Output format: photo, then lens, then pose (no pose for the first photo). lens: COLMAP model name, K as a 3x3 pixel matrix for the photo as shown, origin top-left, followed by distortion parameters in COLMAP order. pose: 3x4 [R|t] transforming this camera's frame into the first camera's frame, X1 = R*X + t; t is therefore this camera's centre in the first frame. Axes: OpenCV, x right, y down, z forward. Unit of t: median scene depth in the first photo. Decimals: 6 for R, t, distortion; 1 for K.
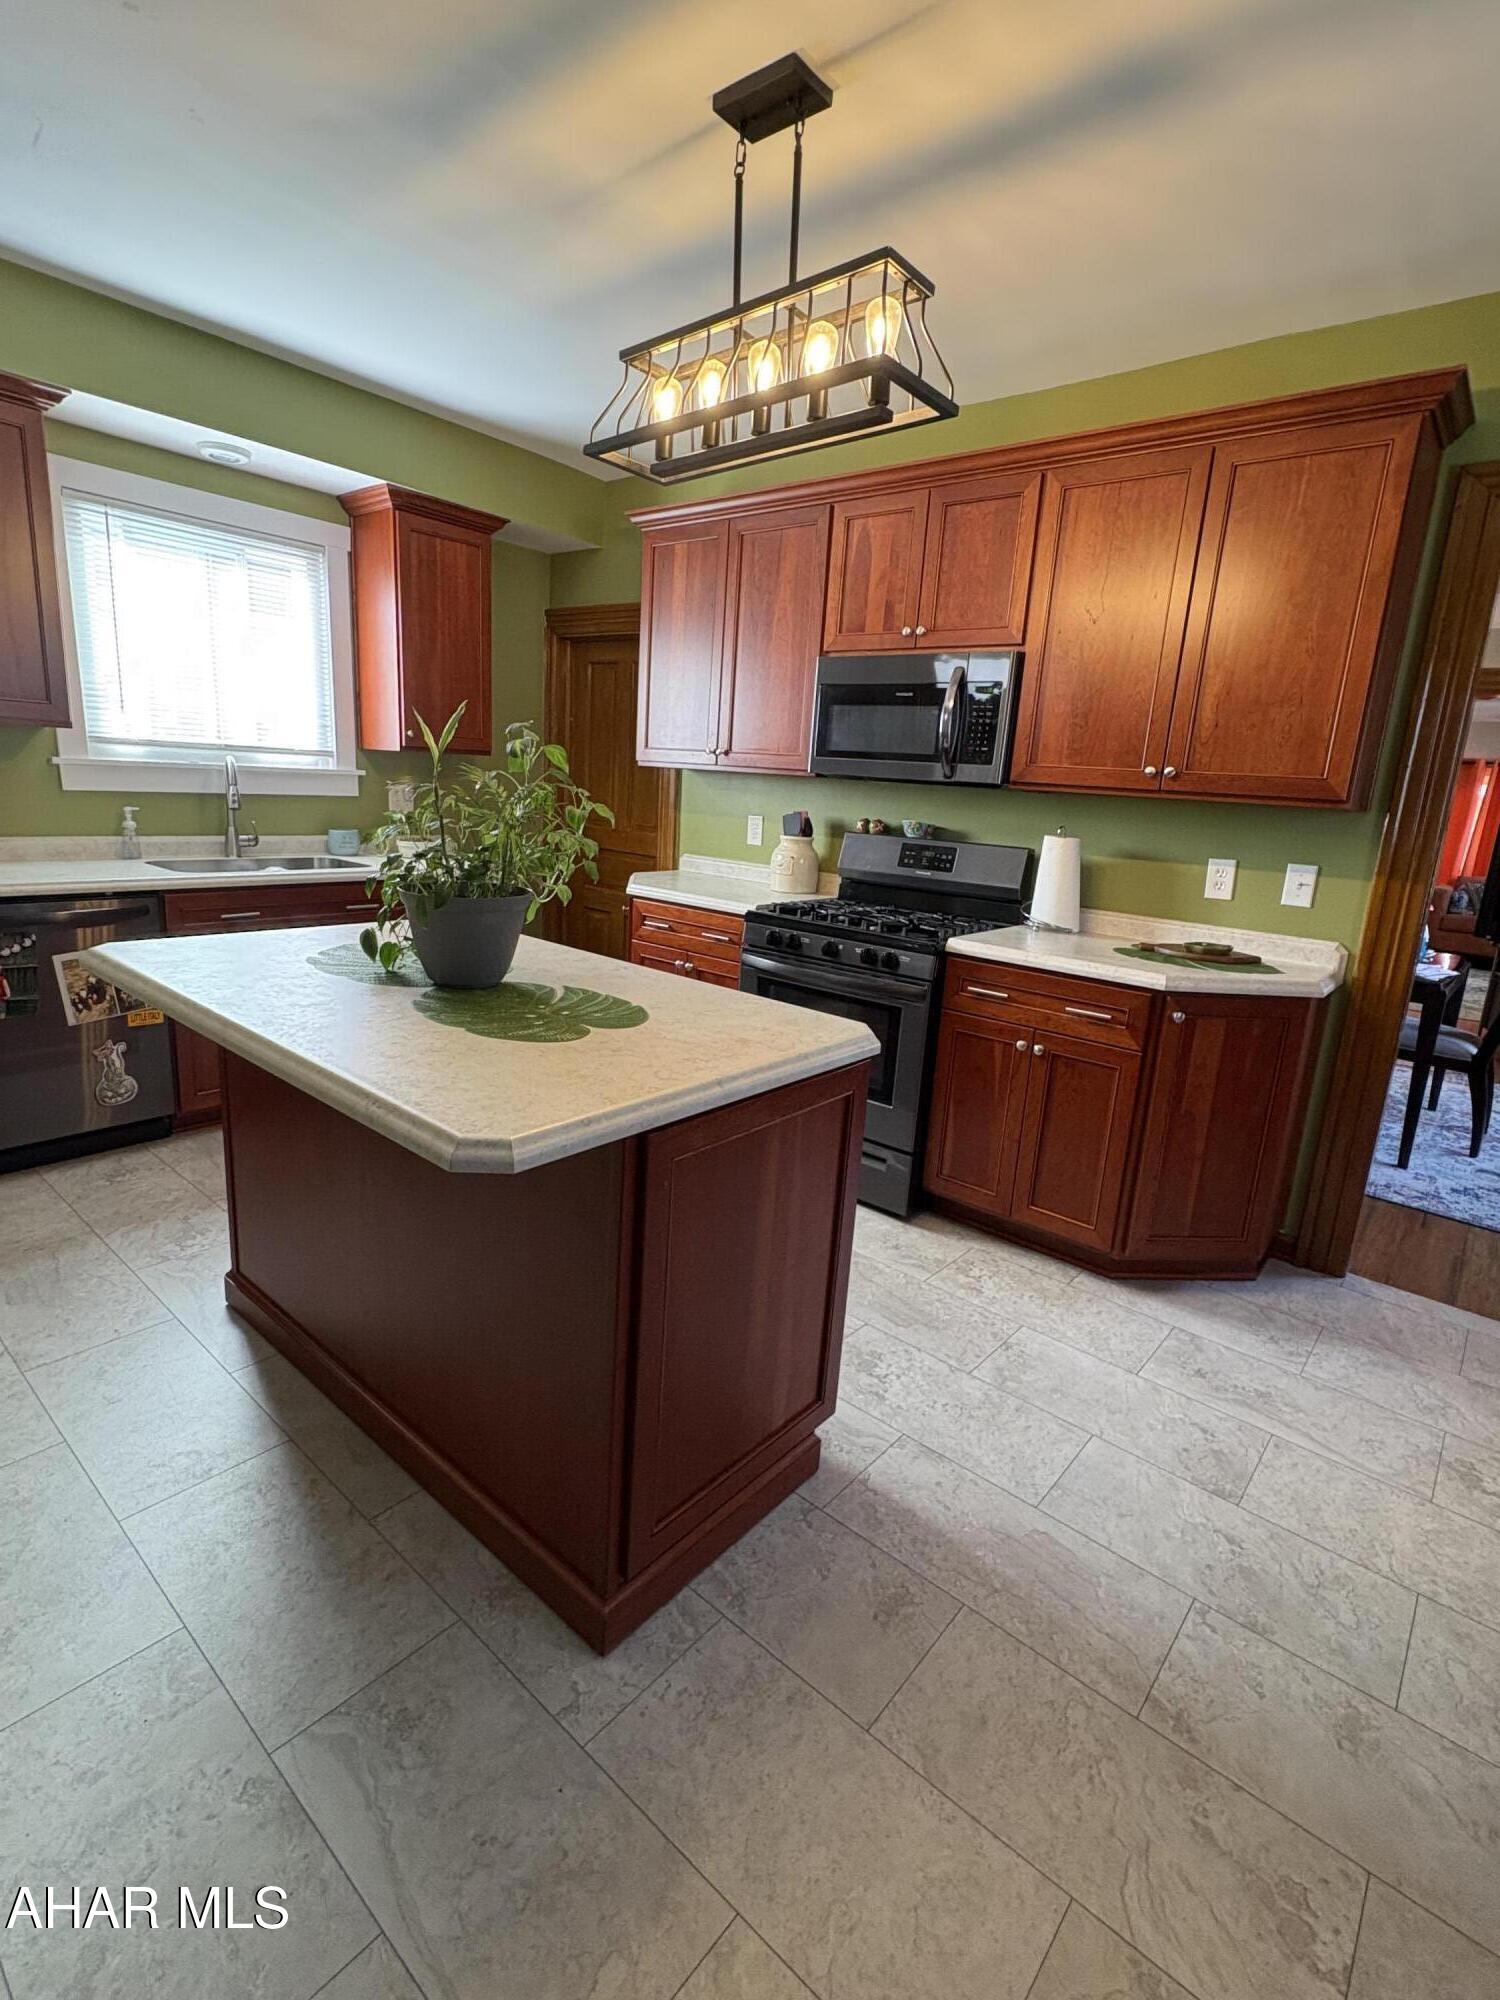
lens RADIAL K [[936.5, 0, 751.0], [0, 936.5, 996.9], [0, 0, 1]] dist [0.005230, -0.000217]
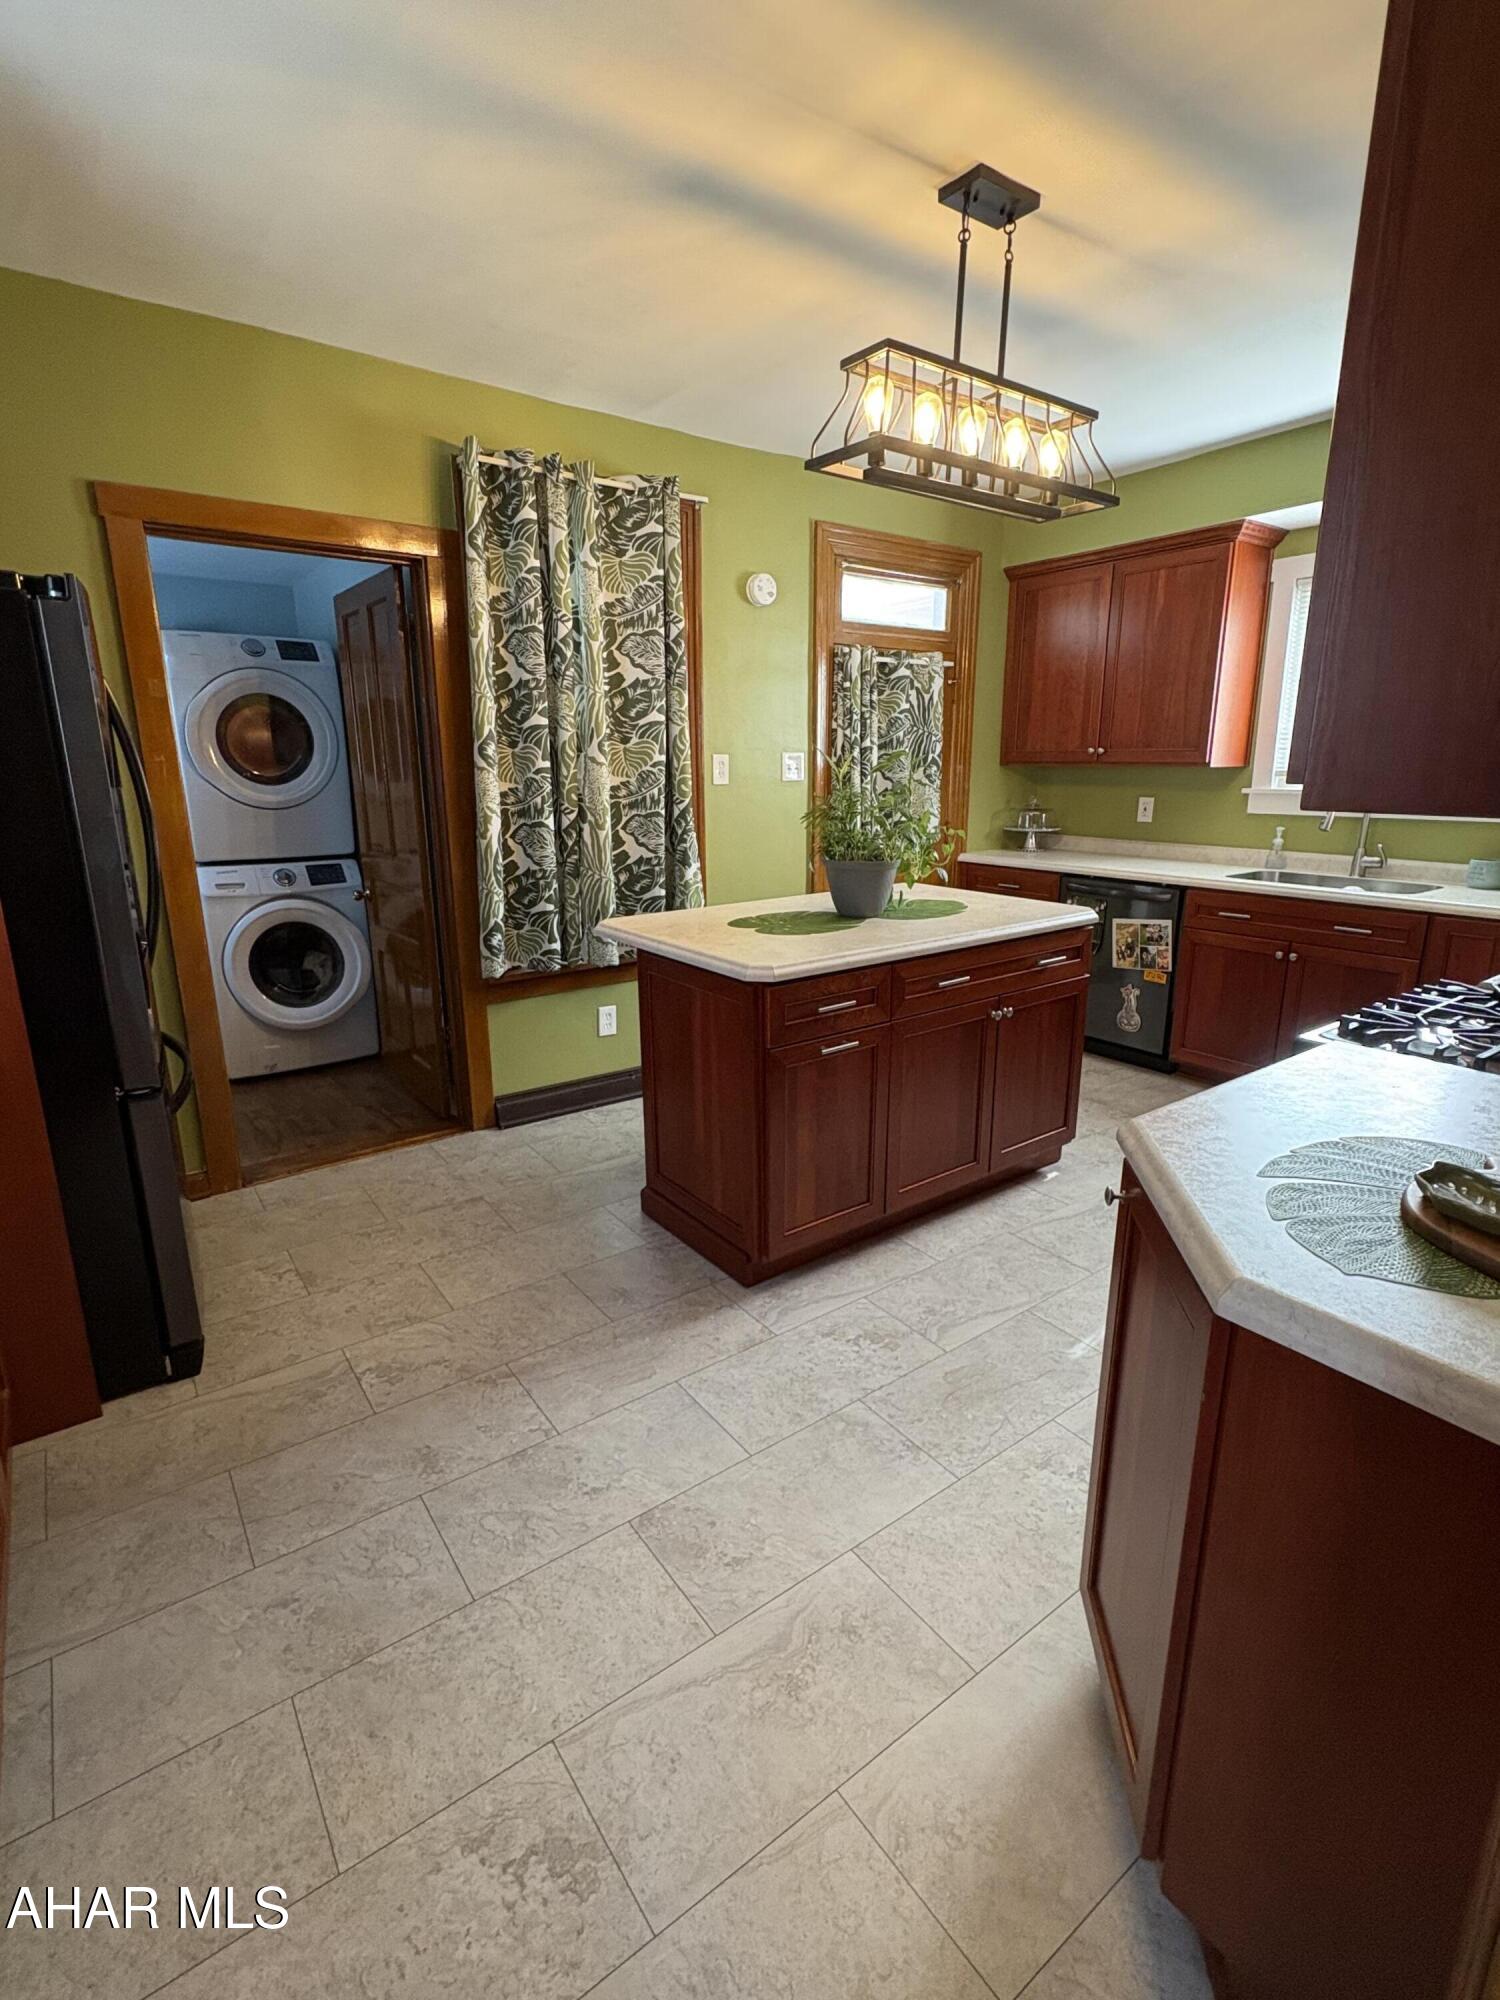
lens RADIAL K [[936.5, 0, 750.2], [0, 936.5, 999.1], [0, 0, 1]] dist [0.005230, -0.000217]
pose [[-0.226462, 0.181390, -0.956981, 1.090225], [-0.234859, 0.943348, 0.234383, -0.175375], [0.945281, 0.277834, -0.171031, 0.947249]]
